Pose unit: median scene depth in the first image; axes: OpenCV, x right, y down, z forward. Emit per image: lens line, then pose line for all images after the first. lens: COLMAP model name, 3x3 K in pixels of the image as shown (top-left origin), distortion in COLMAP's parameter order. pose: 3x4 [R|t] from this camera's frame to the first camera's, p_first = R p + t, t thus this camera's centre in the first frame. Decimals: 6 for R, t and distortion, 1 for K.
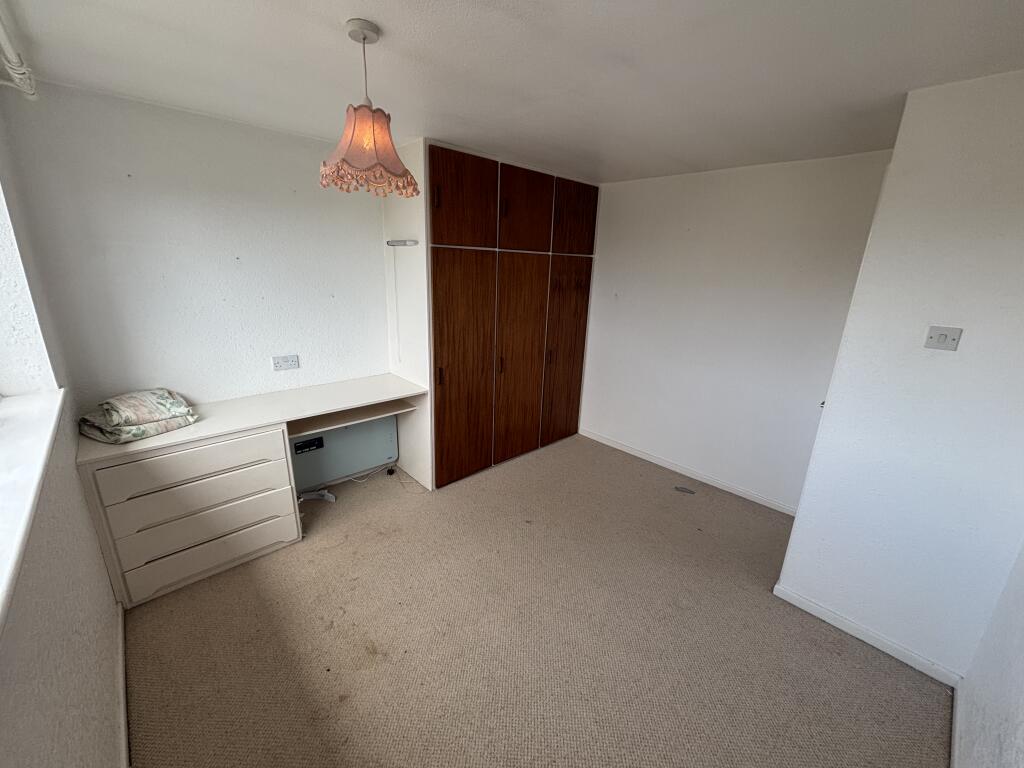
lens RADIAL K [[416.4, 0, 512.0], [0, 416.4, 384.0], [0, 0, 1]] dist [-0.003373, -0.000166]
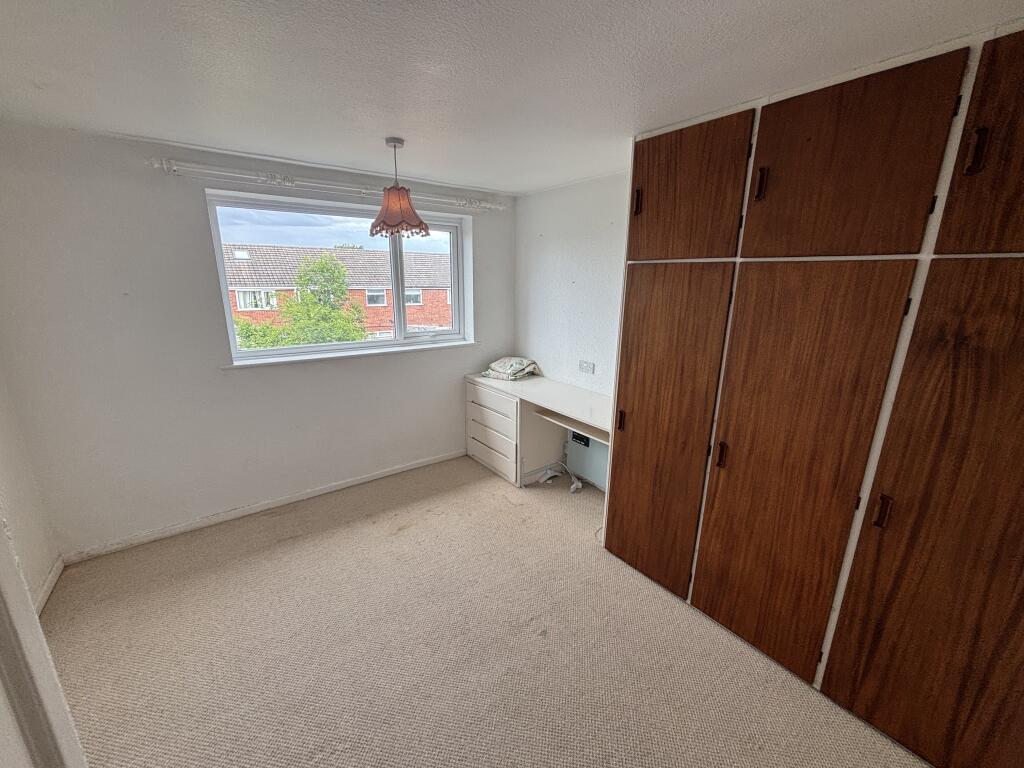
lens RADIAL K [[416.4, 0, 512.0], [0, 416.4, 384.0], [0, 0, 1]] dist [-0.003373, -0.000166]
pose [[-0.122727, 0.212912, -0.969333, 0.625101], [-0.288481, 0.926890, 0.240114, -0.217046], [0.949588, 0.309102, -0.052334, 0.809073]]
